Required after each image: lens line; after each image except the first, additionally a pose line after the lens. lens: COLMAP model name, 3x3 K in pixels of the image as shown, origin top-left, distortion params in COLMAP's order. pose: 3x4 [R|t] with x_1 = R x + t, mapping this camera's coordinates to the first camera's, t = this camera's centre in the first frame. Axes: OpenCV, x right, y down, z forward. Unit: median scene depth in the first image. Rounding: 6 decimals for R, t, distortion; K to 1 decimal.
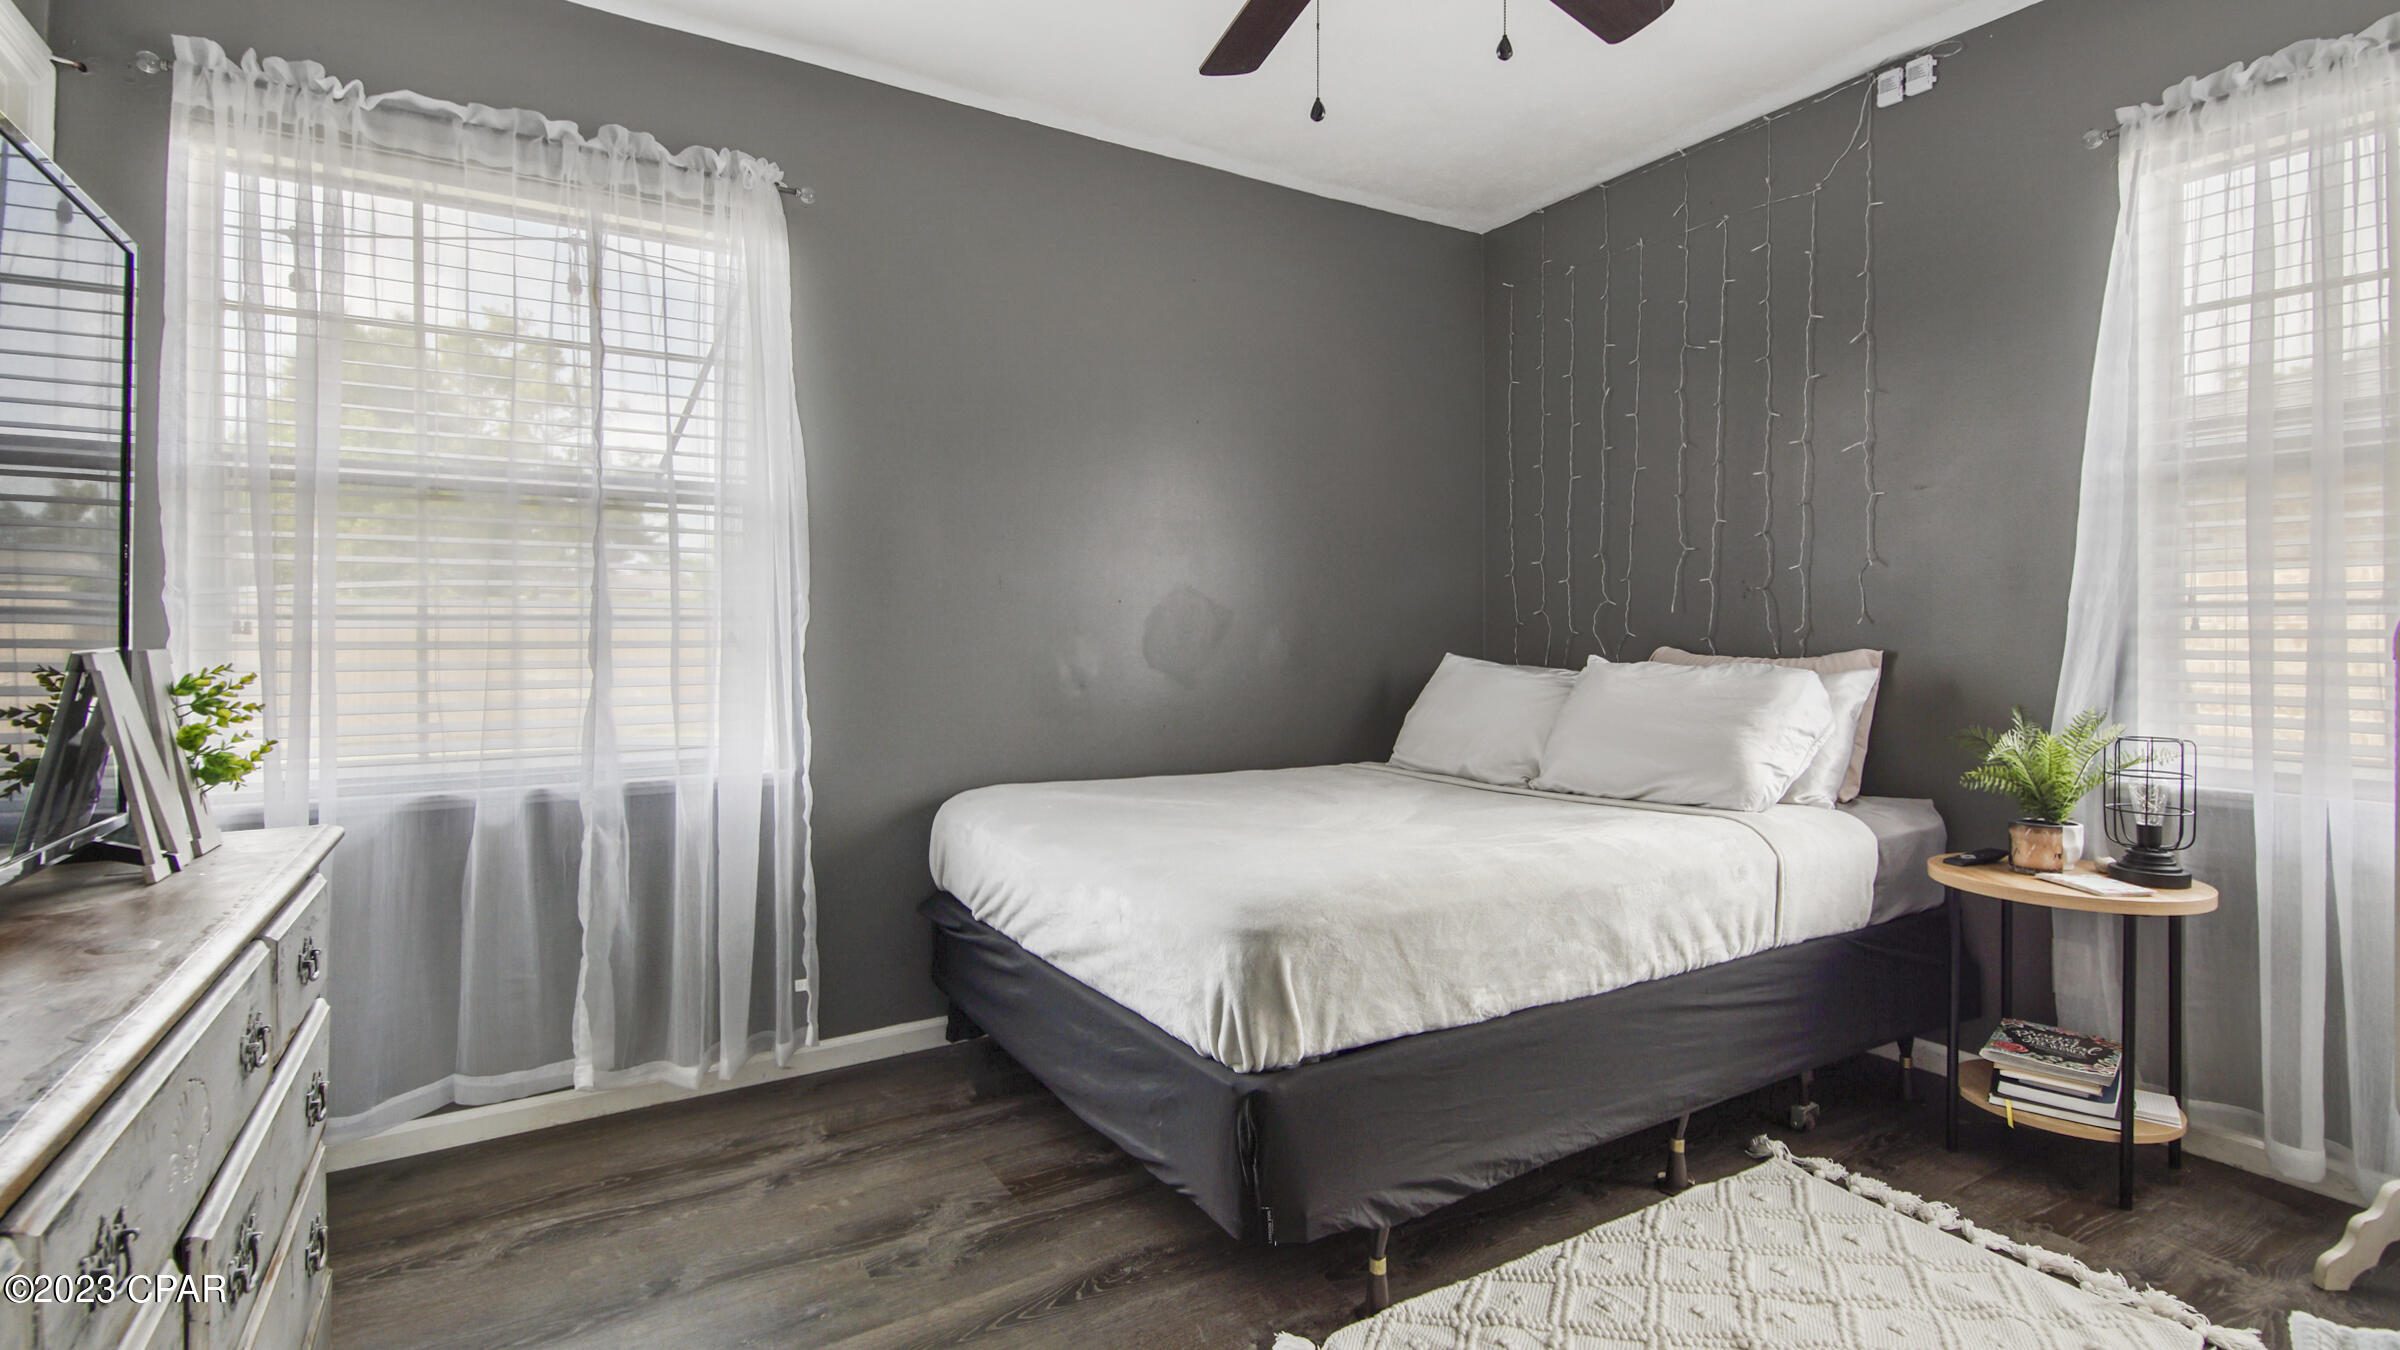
lens RADIAL K [[1139.1, 0, 1199.2], [0, 1139.1, 721.1], [0, 0, 1]] dist [-0.000229, -0.010804]
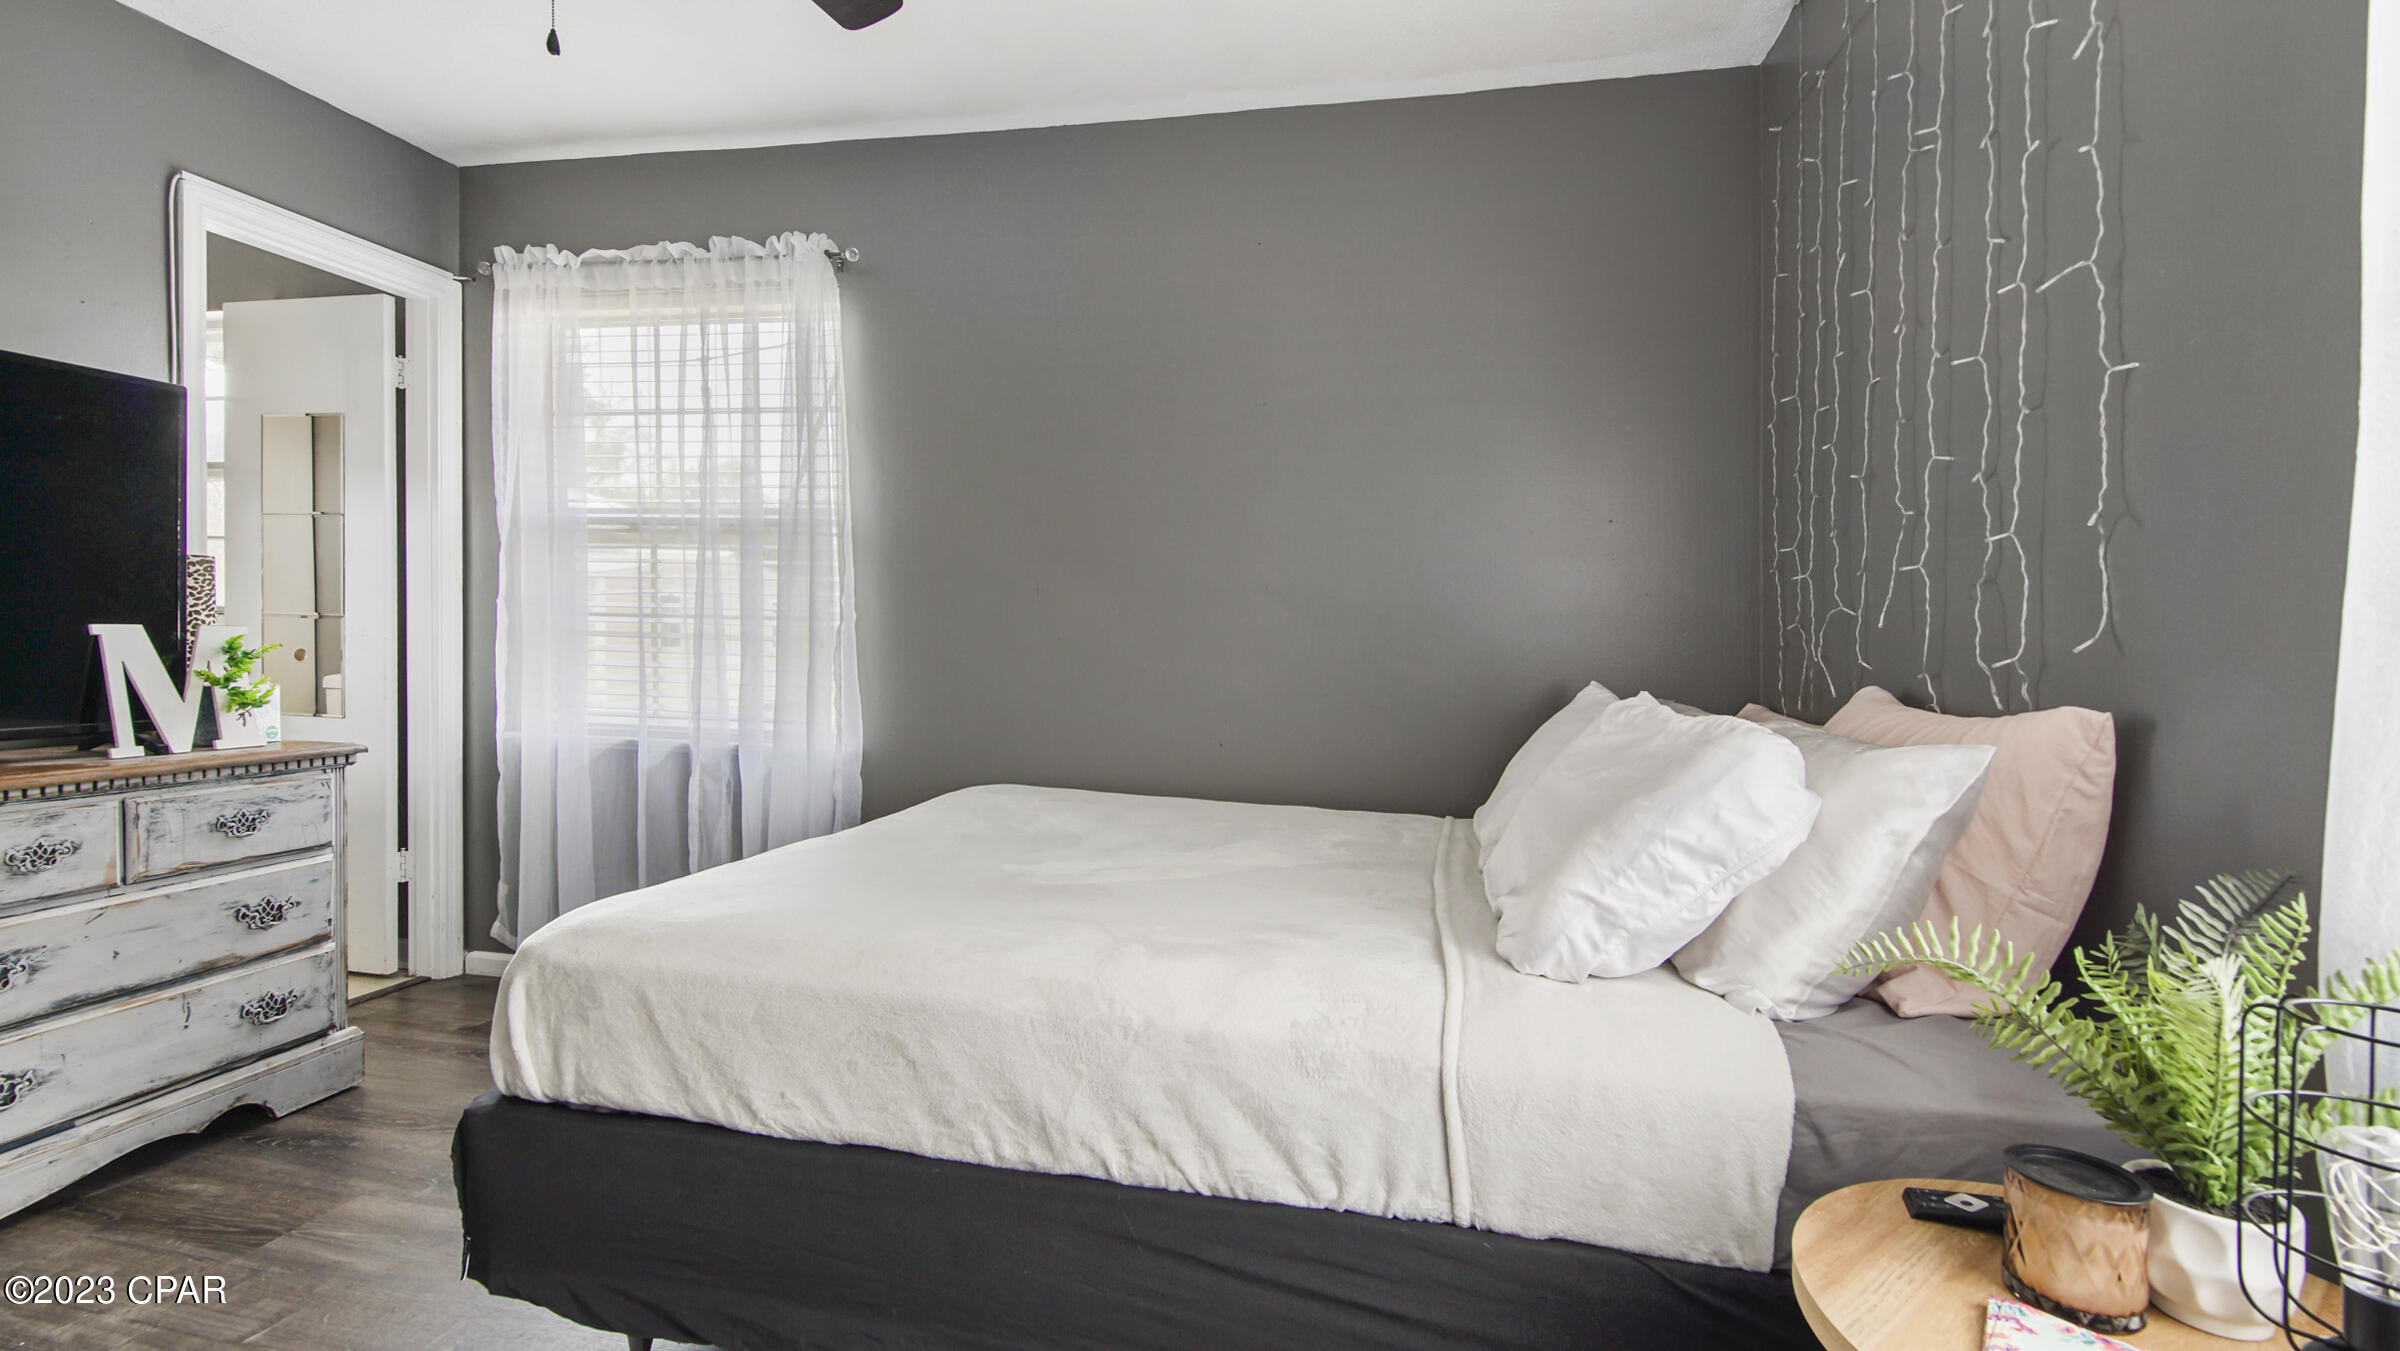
lens RADIAL K [[1024.1, 0, 1194.7], [0, 1024.1, 726.0], [0, 0, 1]] dist [0.000920, 0.000110]
pose [[0.730730, 0.079523, -0.678019, 0.741323], [-0.076335, 0.996482, 0.034605, -0.051830], [0.678386, 0.026470, 0.734229, 0.542200]]
